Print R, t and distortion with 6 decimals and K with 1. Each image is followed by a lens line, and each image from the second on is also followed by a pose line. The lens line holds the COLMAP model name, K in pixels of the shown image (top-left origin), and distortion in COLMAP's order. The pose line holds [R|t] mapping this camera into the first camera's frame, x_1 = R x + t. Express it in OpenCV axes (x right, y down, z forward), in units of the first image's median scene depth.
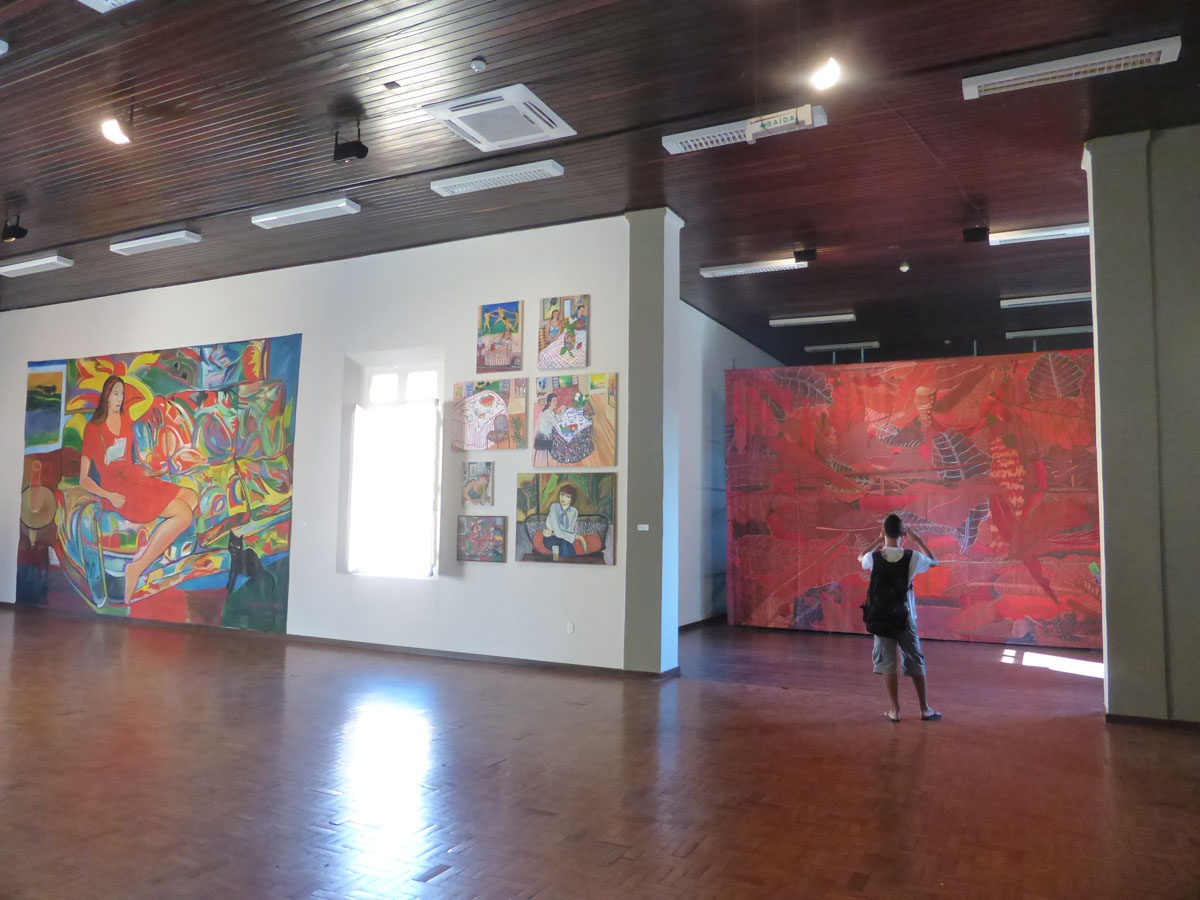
lens RADIAL K [[891.8, 0, 603.0], [0, 891.8, 448.4], [0, 0, 1]] dist [-0.013376, -0.018968]
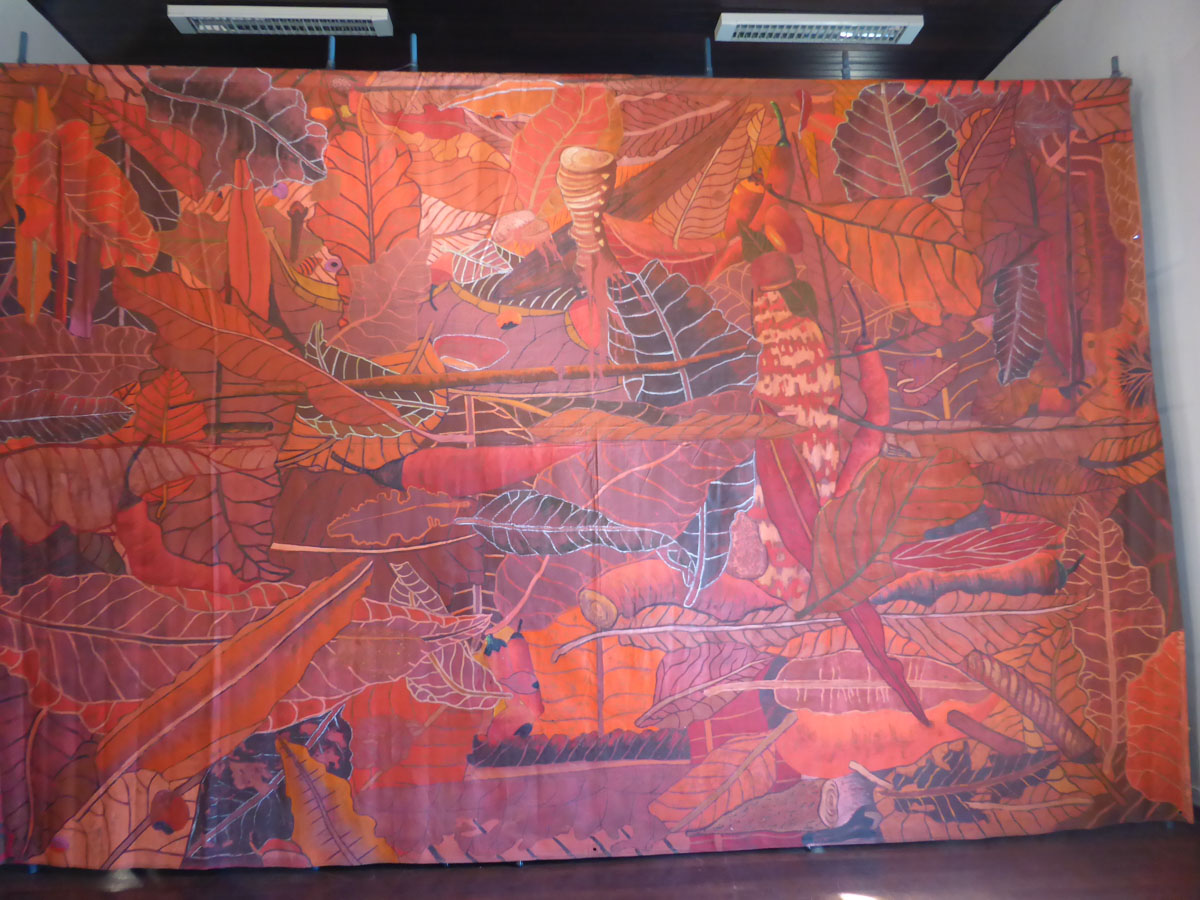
lens RADIAL K [[891.8, 0, 595.3], [0, 891.8, 410.7], [0, 0, 1]] dist [-0.013376, -0.018968]
pose [[0.838840, 0.004669, 0.544358, 0.113842], [-0.016551, 0.999720, 0.016929, 0.022150], [-0.544127, -0.023211, 0.838682, 0.468588]]
